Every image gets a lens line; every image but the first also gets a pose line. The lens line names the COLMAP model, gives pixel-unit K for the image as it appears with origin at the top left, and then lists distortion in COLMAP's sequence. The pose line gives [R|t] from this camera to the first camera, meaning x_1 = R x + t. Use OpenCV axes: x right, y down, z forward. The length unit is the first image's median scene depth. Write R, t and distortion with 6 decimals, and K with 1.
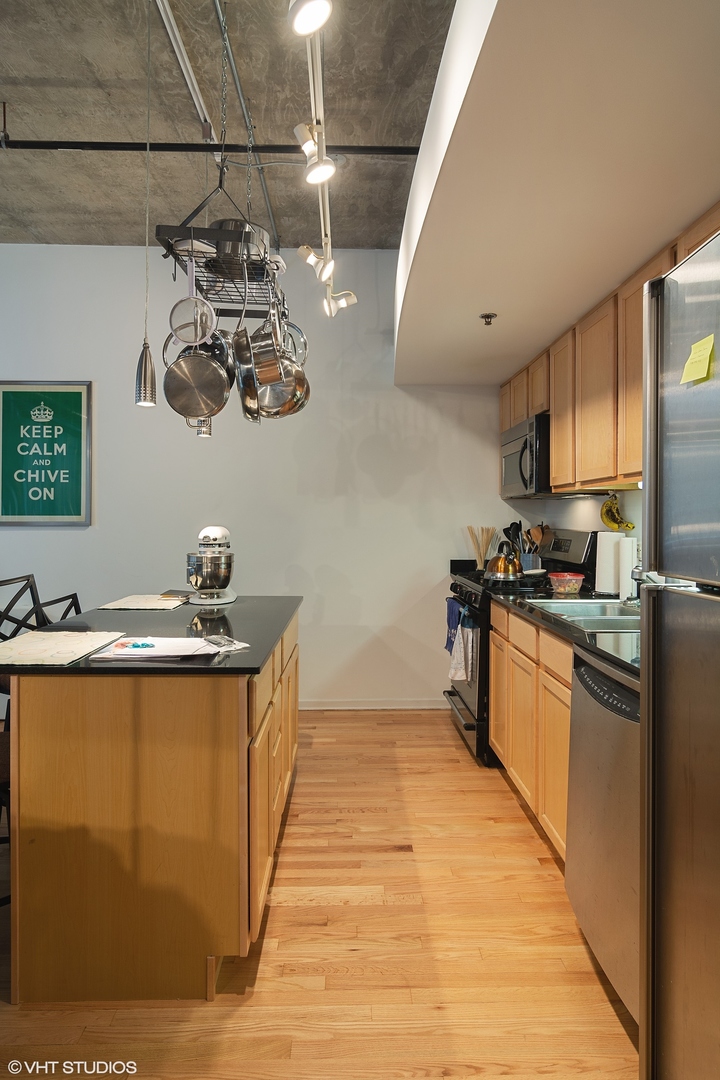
lens RADIAL K [[660.5, 0, 363.6], [0, 660.5, 519.0], [0, 0, 1]] dist [-0.000351, 0.000210]
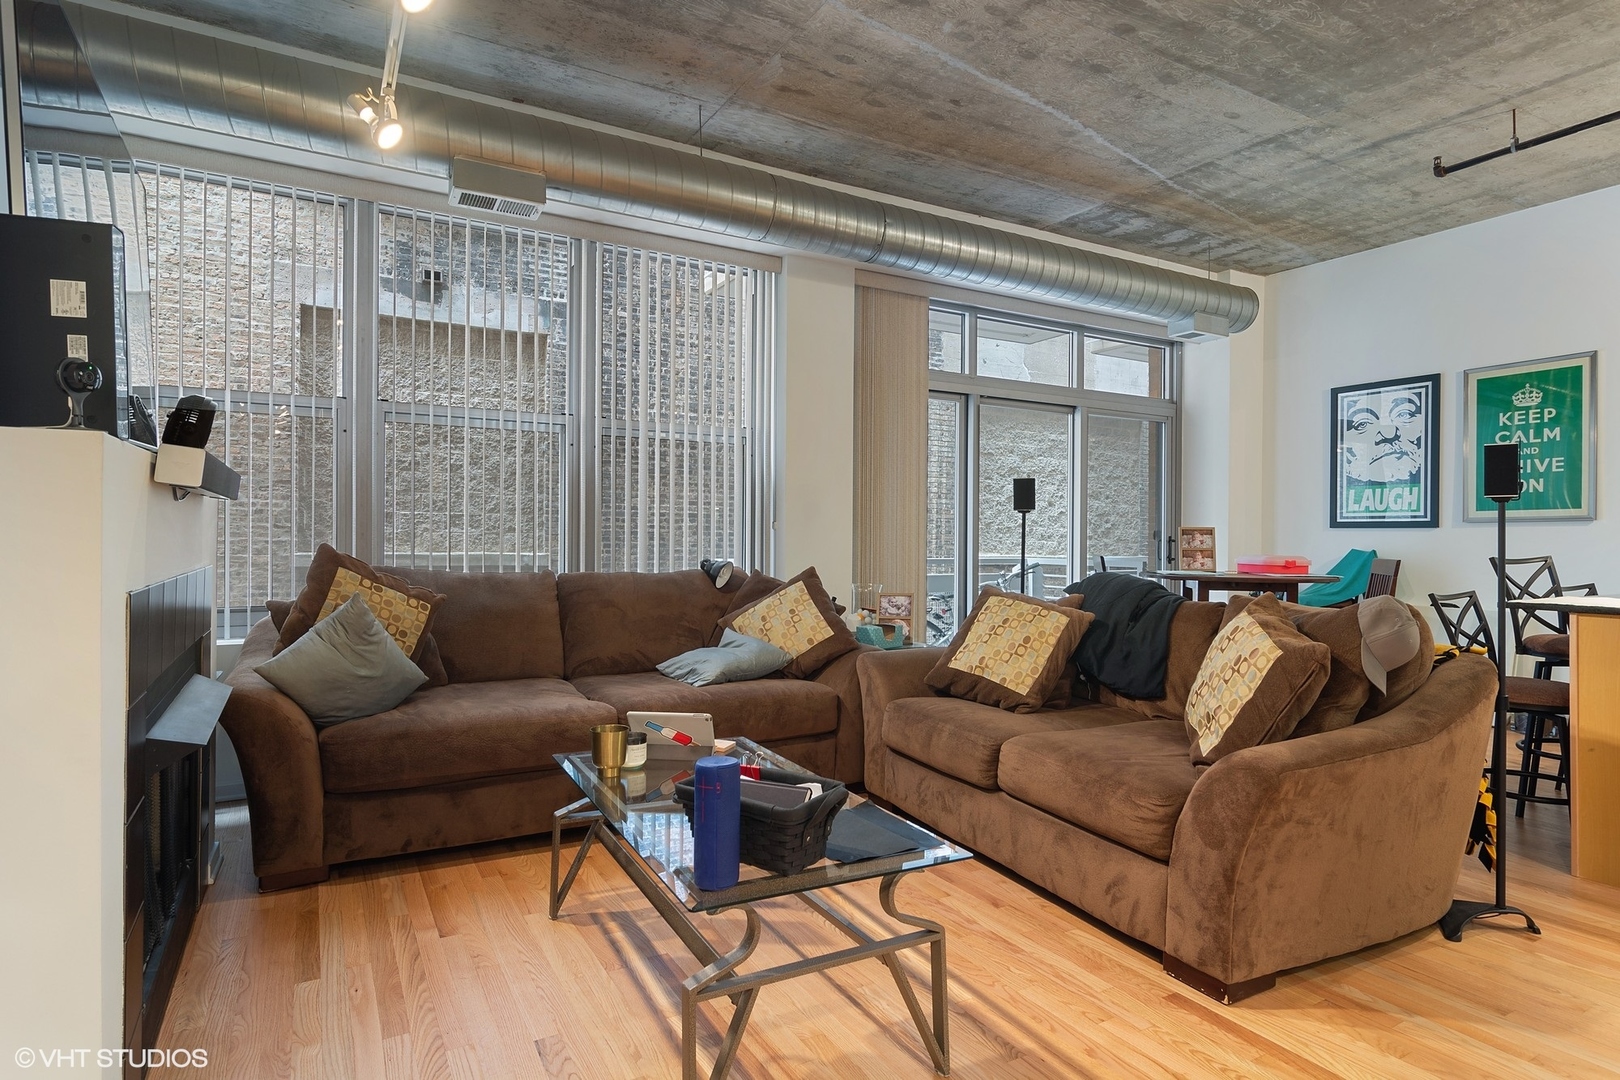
lens RADIAL K [[880.8, 0, 810.0], [0, 880.8, 540.0], [0, 0, 1]] dist [0.001847, 0.001294]
pose [[0.477850, -0.001259, -0.878441, 0.102179], [-0.002196, 0.999994, -0.002627, 0.040752], [0.878439, 0.003184, 0.477844, -0.433107]]
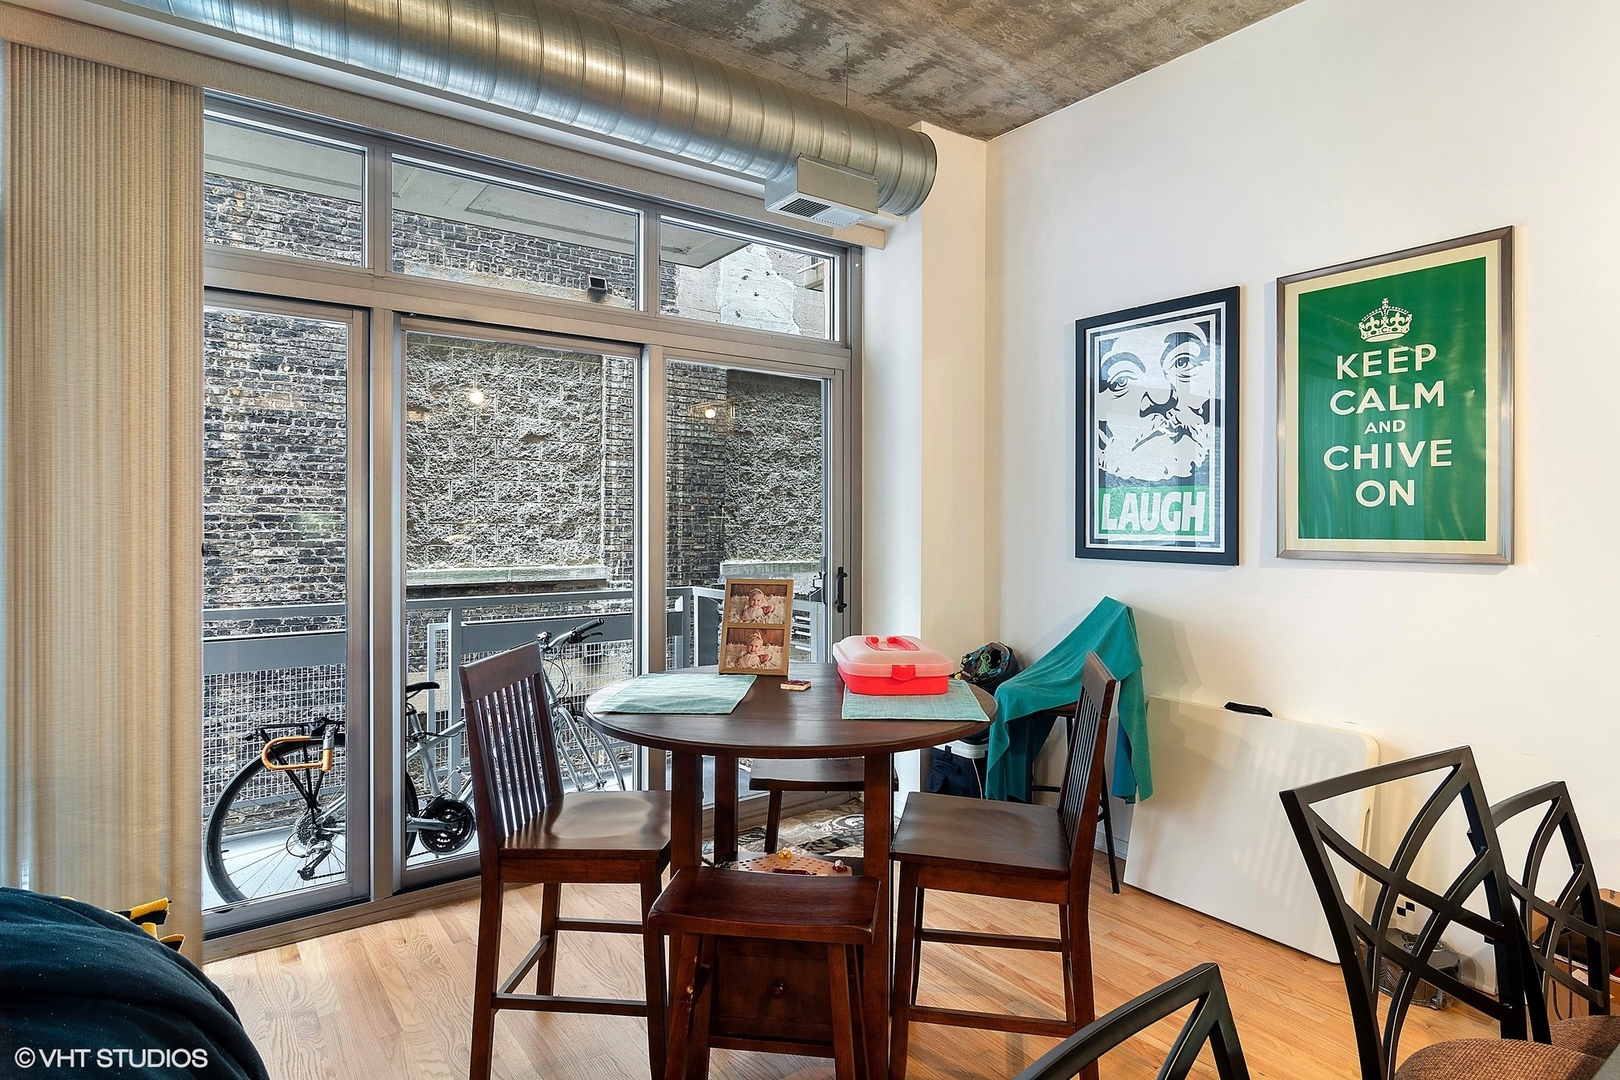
lens RADIAL K [[876.8, 0, 812.8], [0, 876.8, 521.6], [0, 0, 1]] dist [-0.002570, -0.000931]
pose [[0.573110, -0.002978, -0.819473, -0.209035], [0.003007, 0.999994, -0.001531, -0.018333], [0.819473, -0.001587, 0.573116, 0.306164]]
